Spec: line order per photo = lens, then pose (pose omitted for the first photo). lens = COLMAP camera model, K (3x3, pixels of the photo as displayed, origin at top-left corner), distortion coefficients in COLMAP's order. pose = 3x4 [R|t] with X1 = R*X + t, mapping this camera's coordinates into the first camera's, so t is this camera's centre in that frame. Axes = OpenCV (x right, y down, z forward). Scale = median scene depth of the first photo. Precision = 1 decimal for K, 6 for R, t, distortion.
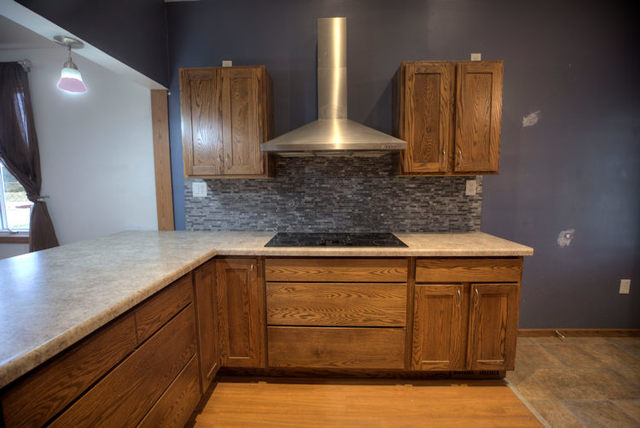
lens RADIAL K [[288.3, 0, 319.1], [0, 288.3, 215.0], [0, 0, 1]] dist [-0.031595, 0.003923]
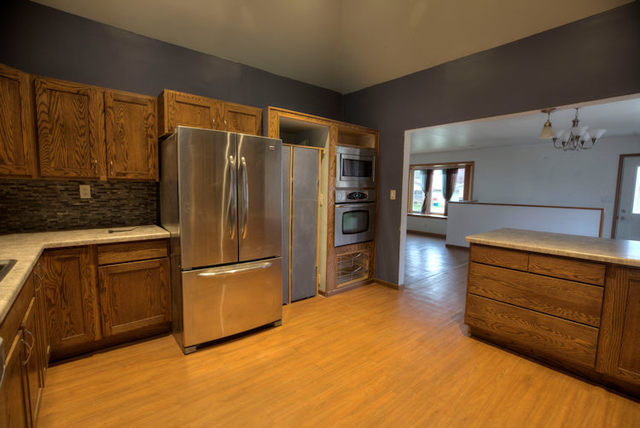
lens RADIAL K [[288.3, 0, 318.1], [0, 288.3, 213.8], [0, 0, 1]] dist [-0.031595, 0.003923]
pose [[-0.745622, 0.052677, -0.664284, 1.011212], [-0.083549, 0.981614, 0.171620, -0.097513], [0.661111, 0.183463, -0.727512, 0.772706]]
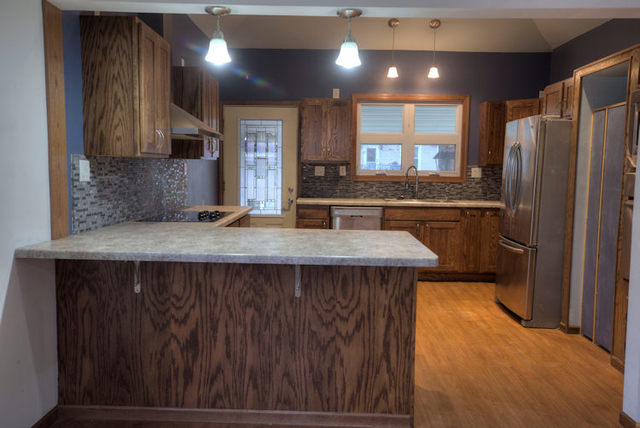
lens RADIAL K [[548.8, 0, 319.4], [0, 548.8, 211.7], [0, 0, 1]] dist [0.017878, 0.003934]
pose [[-0.025497, -0.077524, 0.996664, -2.134369], [0.090647, 0.992702, 0.079534, -0.055941], [-0.995557, 0.092373, -0.018283, 0.588352]]
